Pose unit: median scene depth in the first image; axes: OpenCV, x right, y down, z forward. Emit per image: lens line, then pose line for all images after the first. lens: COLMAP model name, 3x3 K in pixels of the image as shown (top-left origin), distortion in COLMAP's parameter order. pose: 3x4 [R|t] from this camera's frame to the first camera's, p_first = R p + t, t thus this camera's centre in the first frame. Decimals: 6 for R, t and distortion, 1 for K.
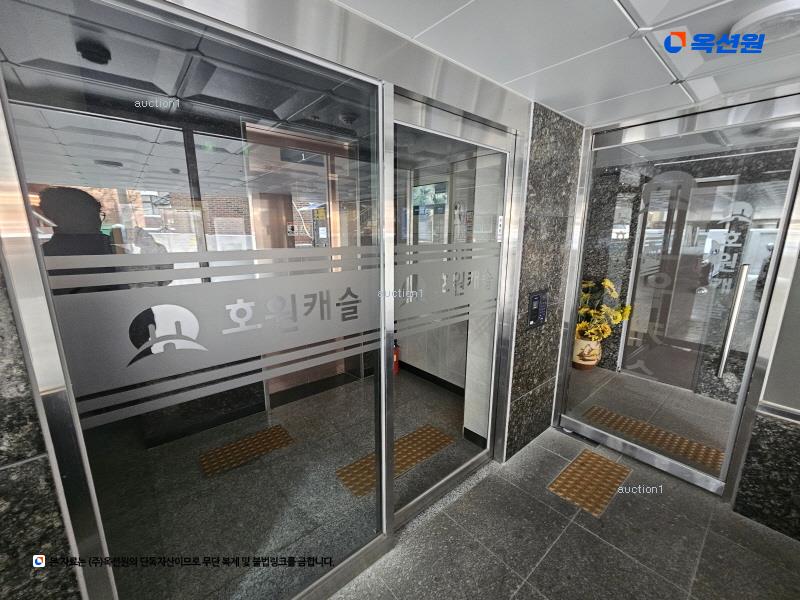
lens RADIAL K [[329.3, 0, 401.4], [0, 329.3, 301.3], [0, 0, 1]] dist [-0.004027, 0.001404]
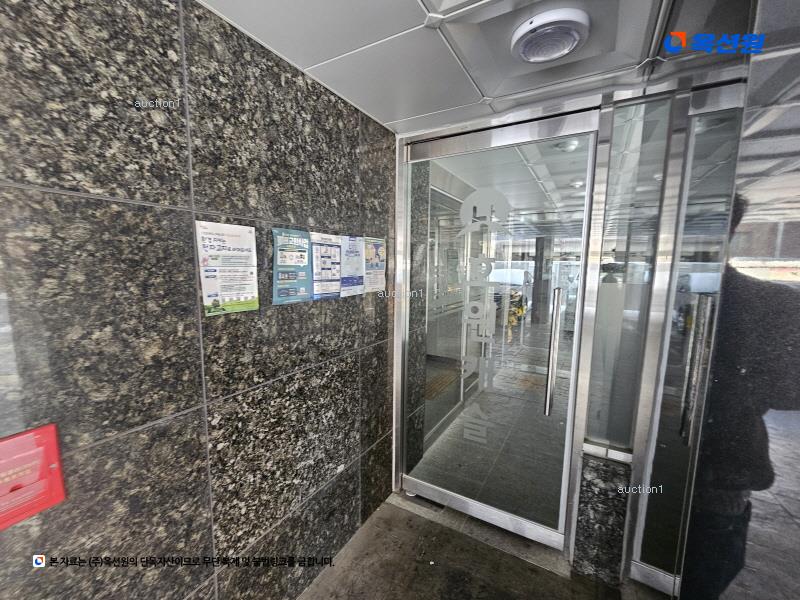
lens RADIAL K [[329.3, 0, 398.5], [0, 329.3, 303.1], [0, 0, 1]] dist [-0.004027, 0.001404]
pose [[0.940820, -0.032597, 0.337337, 0.216633], [0.058564, 0.996027, -0.067087, -0.035149], [-0.333810, 0.082872, 0.938991, 0.198701]]
